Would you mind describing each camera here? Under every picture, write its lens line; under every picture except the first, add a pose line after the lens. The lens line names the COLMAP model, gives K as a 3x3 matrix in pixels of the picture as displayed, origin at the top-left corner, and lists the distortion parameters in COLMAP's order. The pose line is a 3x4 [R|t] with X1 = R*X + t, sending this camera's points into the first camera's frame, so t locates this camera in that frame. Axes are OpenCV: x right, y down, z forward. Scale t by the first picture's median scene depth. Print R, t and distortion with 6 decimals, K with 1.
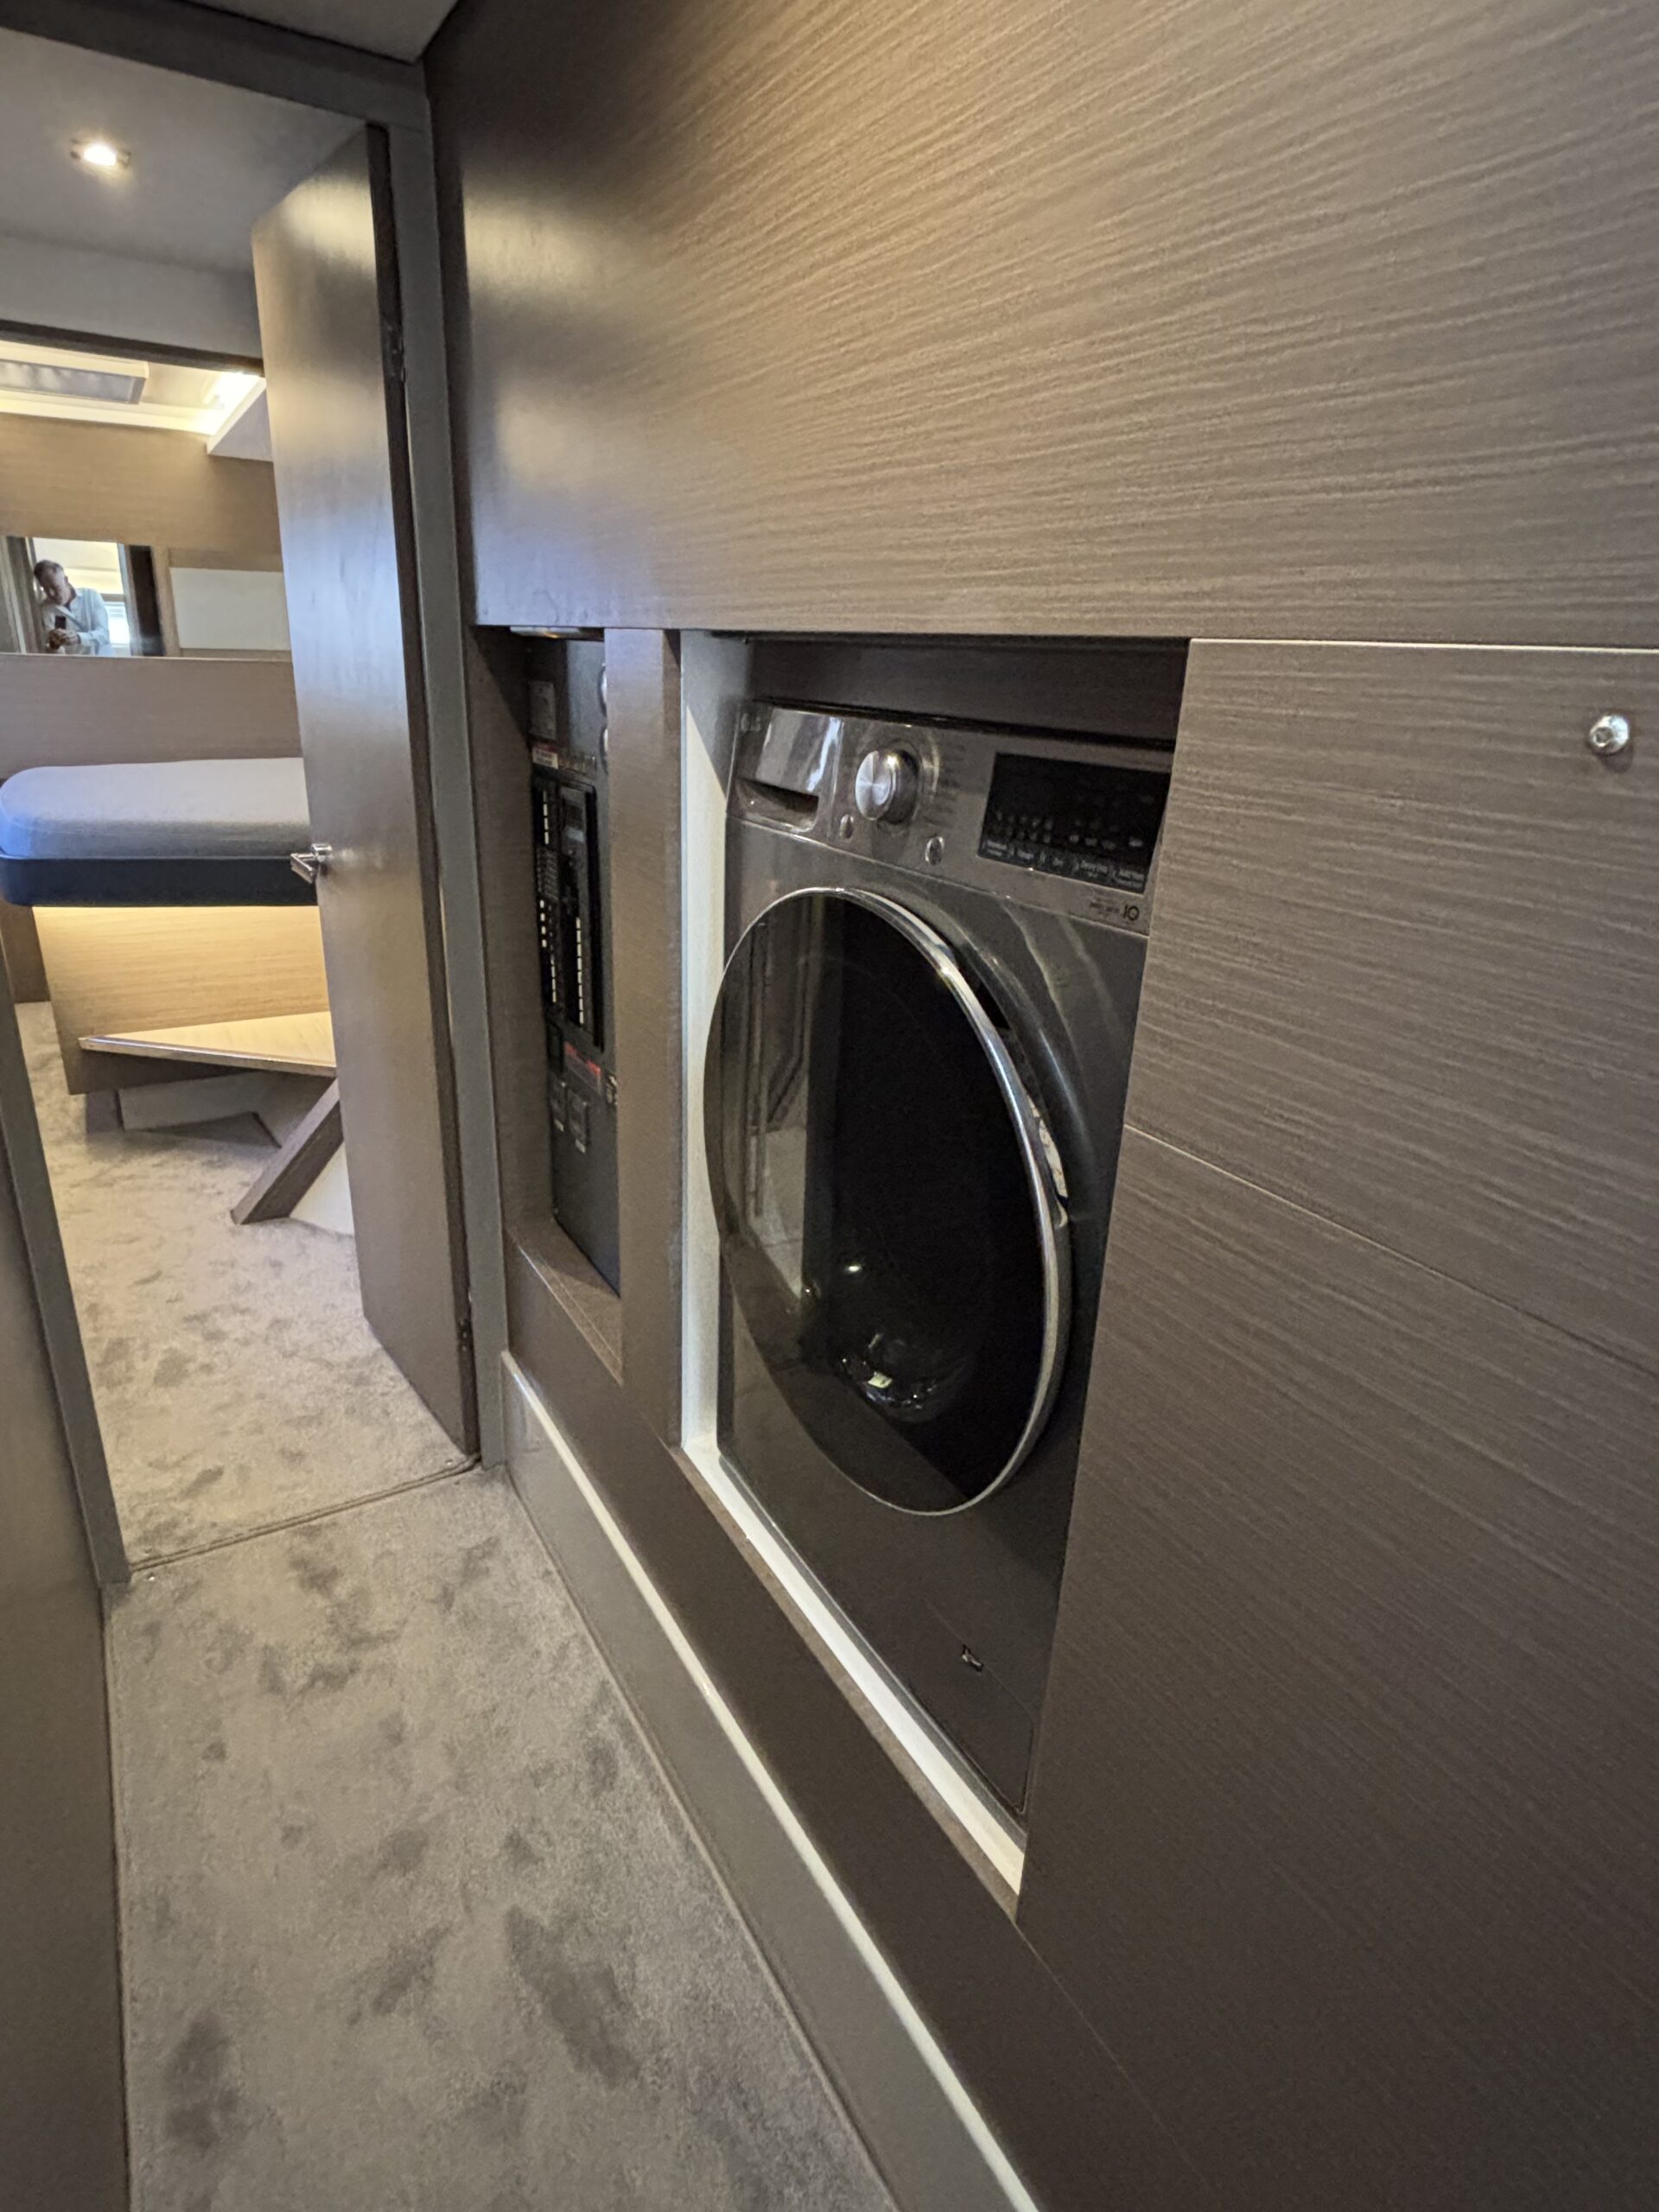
lens RADIAL K [[1186.3, 0, 829.5], [0, 1186.3, 1106.0], [0, 0, 1]] dist [-0.002817, -0.001277]
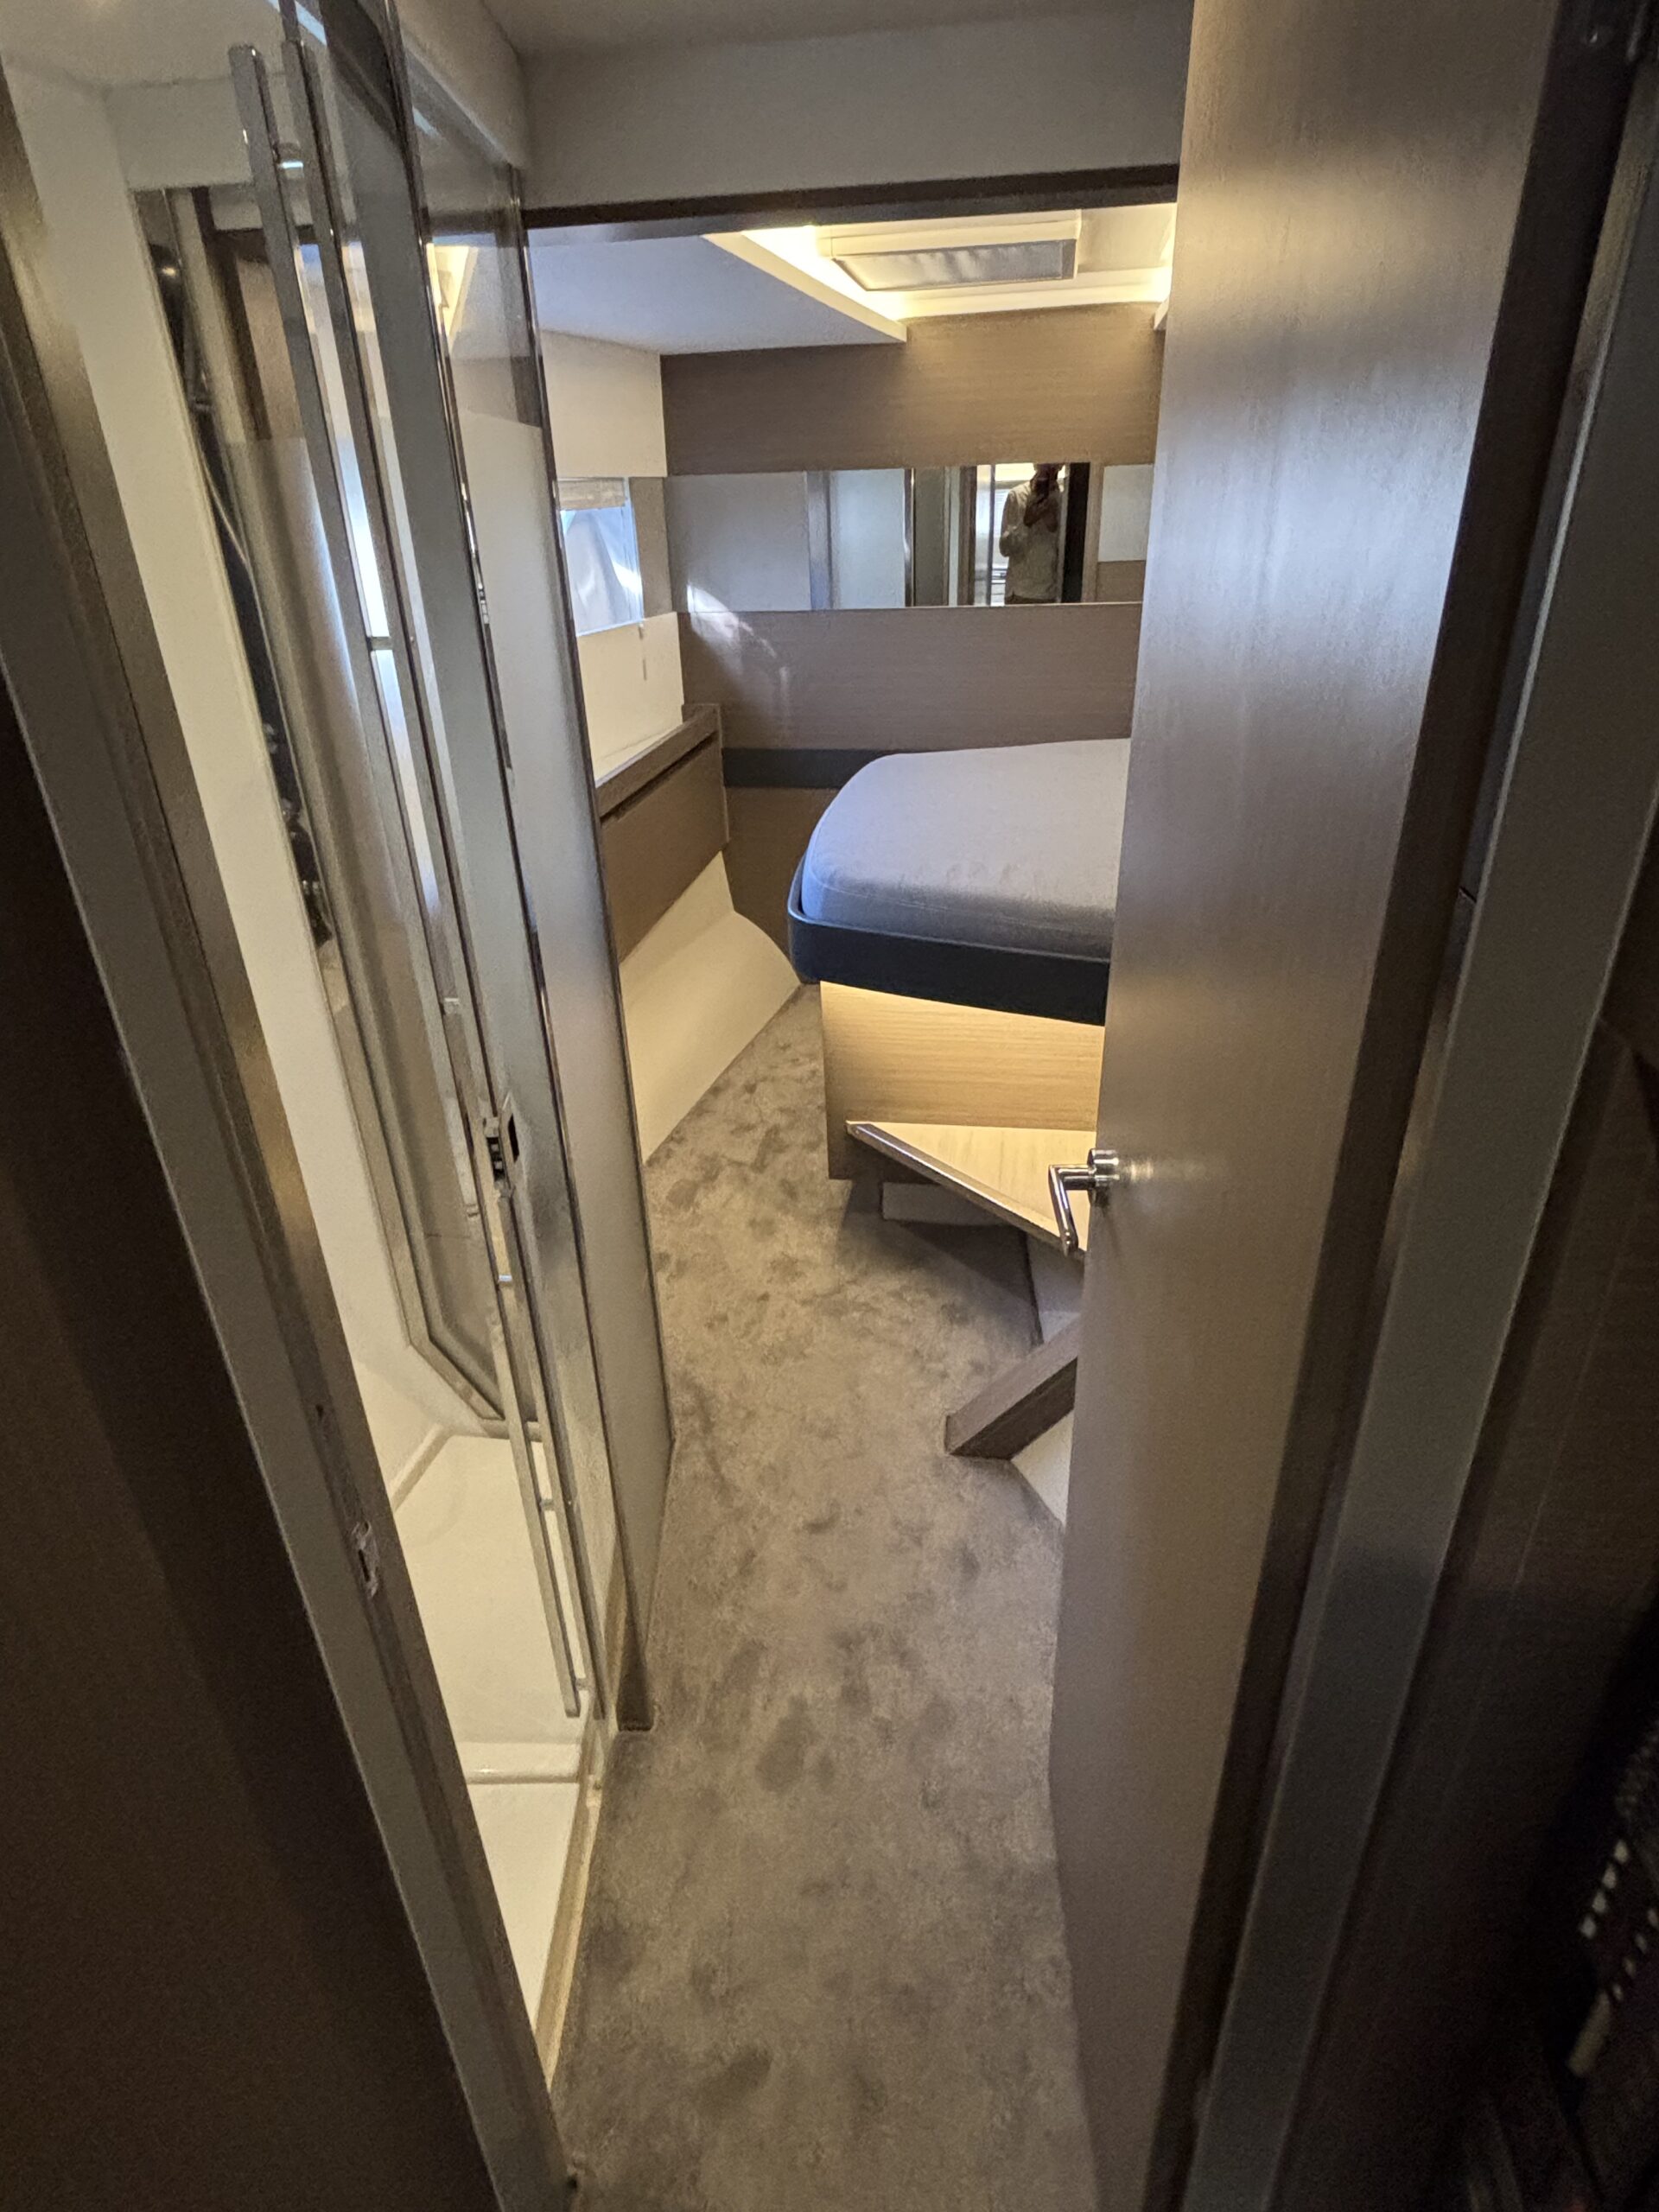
lens RADIAL K [[1186.3, 0, 829.5], [0, 1186.3, 1106.0], [0, 0, 1]] dist [-0.002817, -0.001277]
pose [[0.762530, 0.239284, -0.601075, -0.147745], [-0.169165, 0.970508, 0.171748, -0.216057], [0.624445, -0.029282, 0.780520, 0.351423]]
